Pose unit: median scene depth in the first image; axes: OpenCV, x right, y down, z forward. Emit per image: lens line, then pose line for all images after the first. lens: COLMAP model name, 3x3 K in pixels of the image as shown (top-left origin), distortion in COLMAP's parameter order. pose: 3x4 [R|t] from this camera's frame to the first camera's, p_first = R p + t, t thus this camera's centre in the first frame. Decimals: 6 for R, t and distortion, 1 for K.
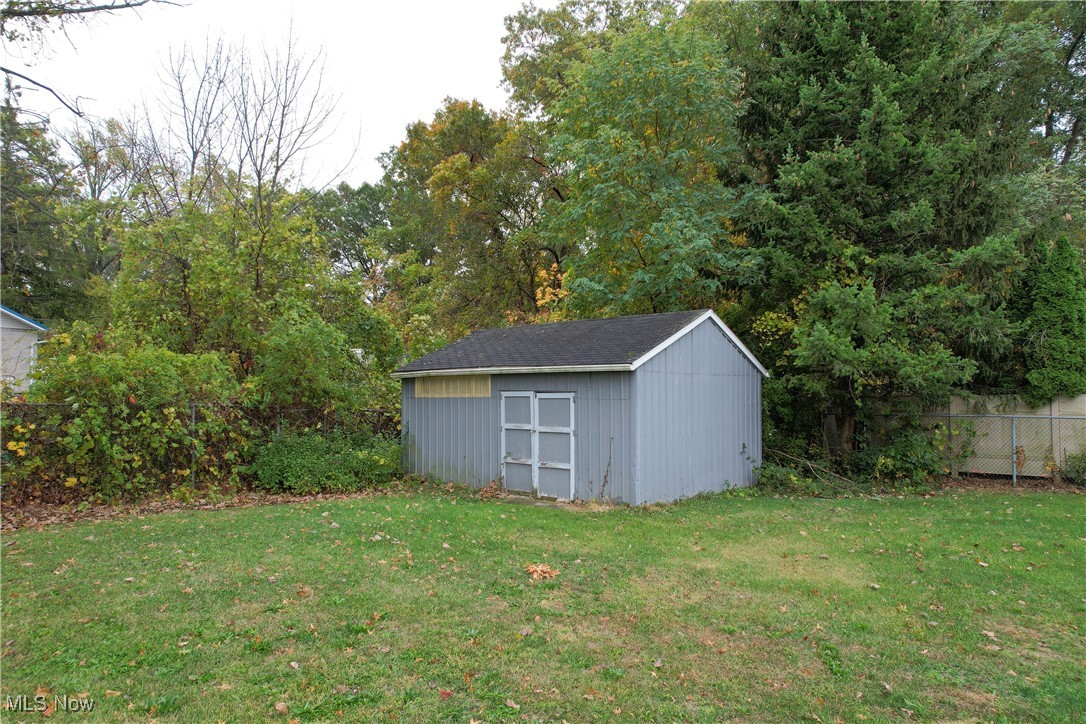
lens RADIAL K [[702.4, 0, 539.9], [0, 702.4, 360.0], [0, 0, 1]] dist [-0.022875, 0.009318]
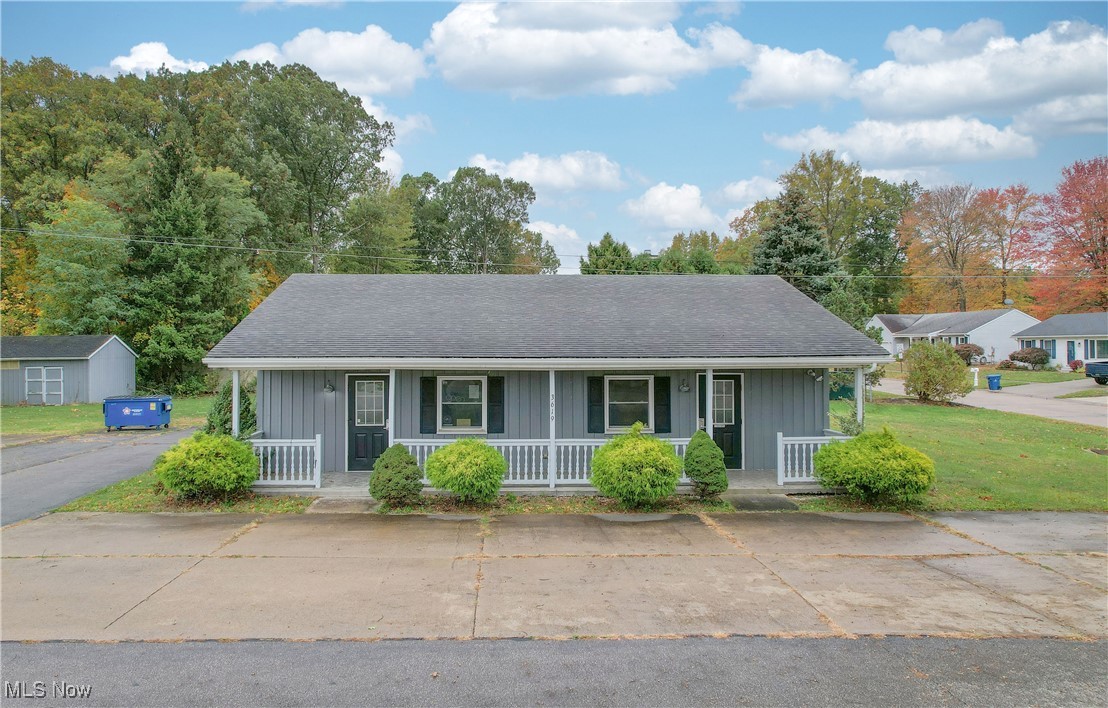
lens RADIAL K [[815.1, 0, 514.4], [0, 815.1, 307.6], [0, 0, 1]] dist [0.010049, -0.011544]
pose [[0.754200, 0.015225, 0.656468, -0.635076], [-0.009028, 0.999877, -0.012818, -0.140475], [-0.656582, 0.003741, 0.754245, -2.279446]]
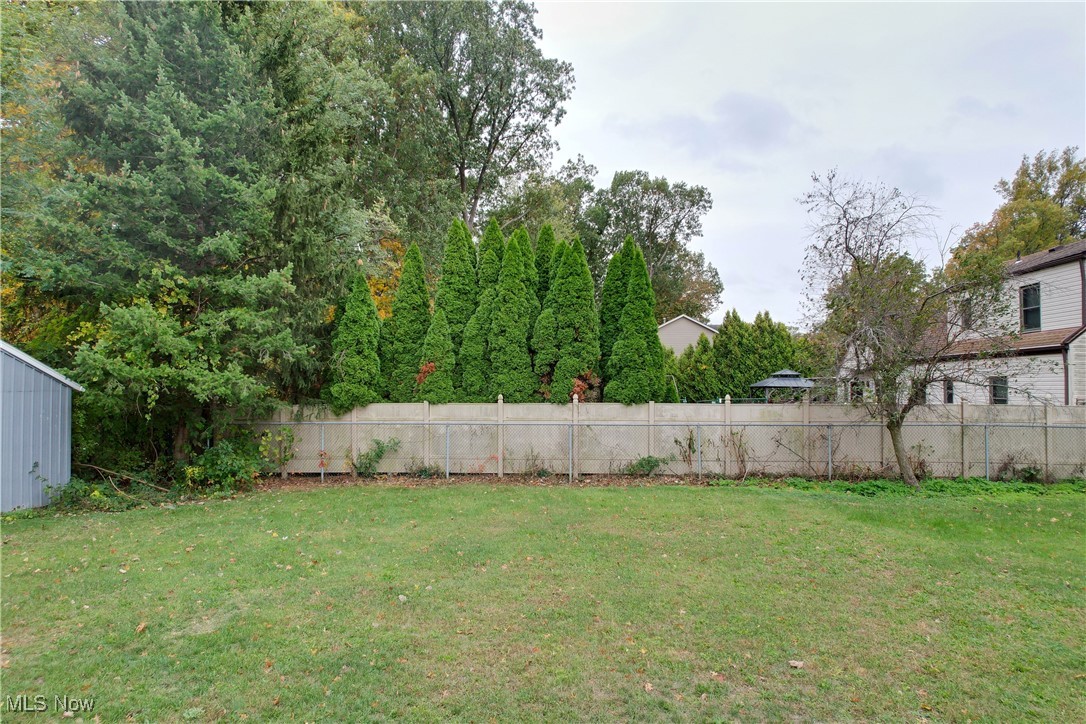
lens RADIAL K [[702.4, 0, 541.6], [0, 702.4, 360.4], [0, 0, 1]] dist [-0.022875, 0.009318]
pose [[0.809819, 0.013952, 0.586514, 0.296002], [-0.020635, 0.999776, 0.004708, -0.039101], [-0.586317, -0.015915, 0.809926, -0.177103]]
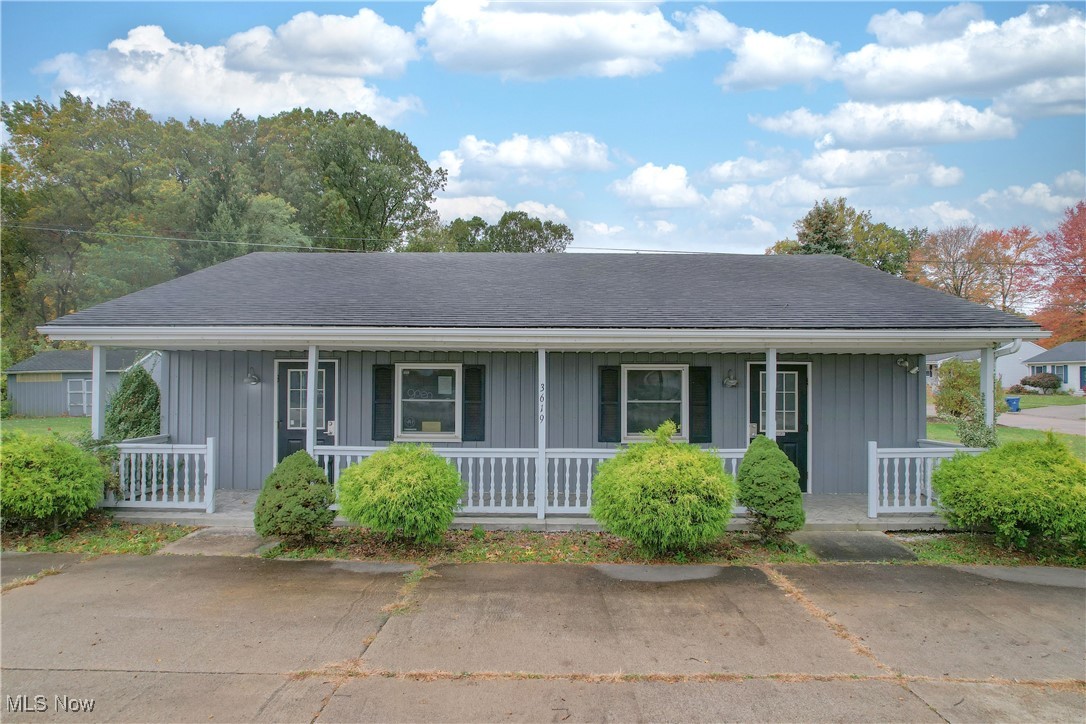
lens RADIAL K [[702.4, 0, 545.8], [0, 702.4, 351.5], [0, 0, 1]] dist [-0.022875, 0.009318]
pose [[0.766952, 0.014460, 0.641541, -0.338640], [-0.016560, 0.999859, -0.002739, -0.076537], [-0.641491, -0.008523, 0.767084, -2.027050]]
